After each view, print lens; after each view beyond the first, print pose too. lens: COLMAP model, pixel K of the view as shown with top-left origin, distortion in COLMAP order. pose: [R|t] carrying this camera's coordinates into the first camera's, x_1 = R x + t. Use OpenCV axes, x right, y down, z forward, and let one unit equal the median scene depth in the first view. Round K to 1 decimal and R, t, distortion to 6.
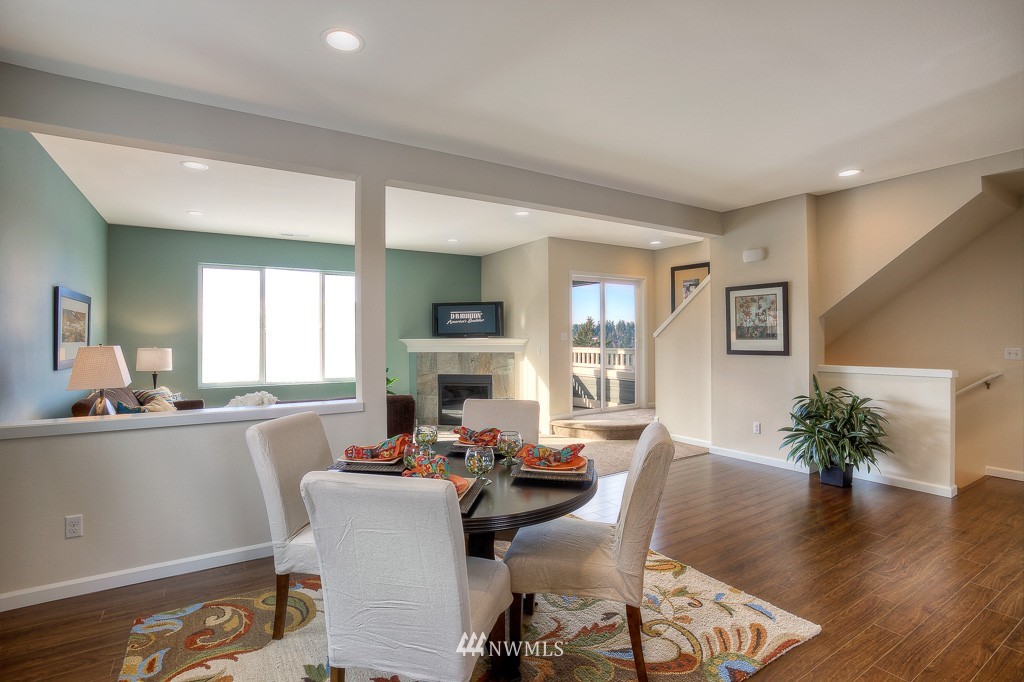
lens RADIAL K [[502.4, 0, 501.2], [0, 502.4, 340.1], [0, 0, 1]] dist [-0.037228, 0.007805]
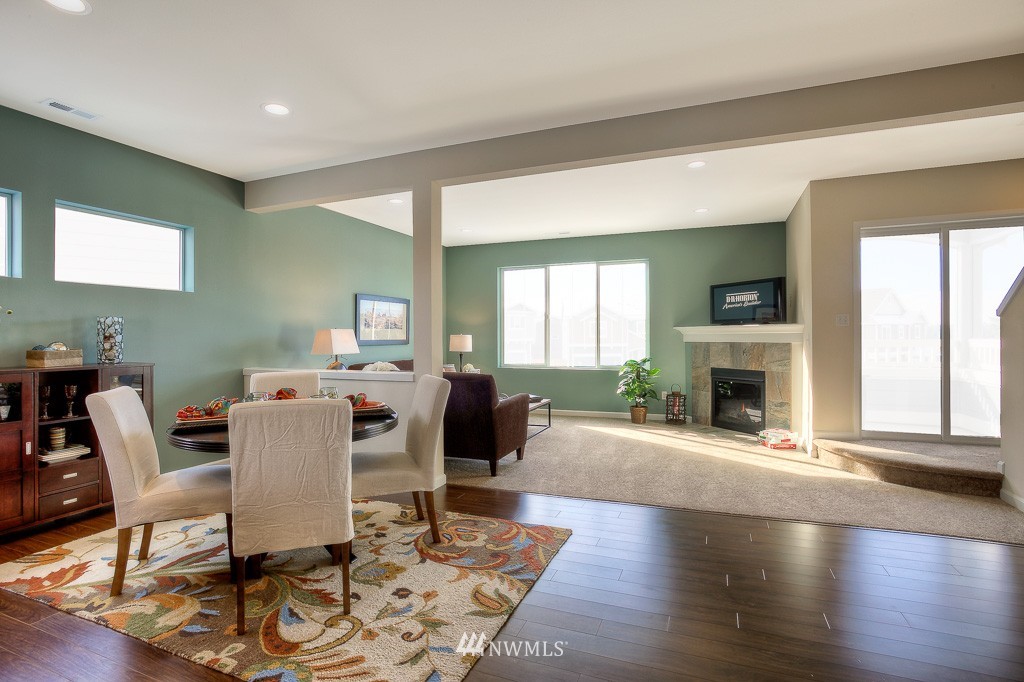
lens RADIAL K [[502.4, 0, 504.5], [0, 502.4, 334.8], [0, 0, 1]] dist [-0.037228, 0.007805]
pose [[0.570013, 0.001595, -0.821634, 0.390226], [-0.002612, 0.999997, 0.000129, 0.013282], [0.821632, 0.002072, 0.570015, 0.225814]]
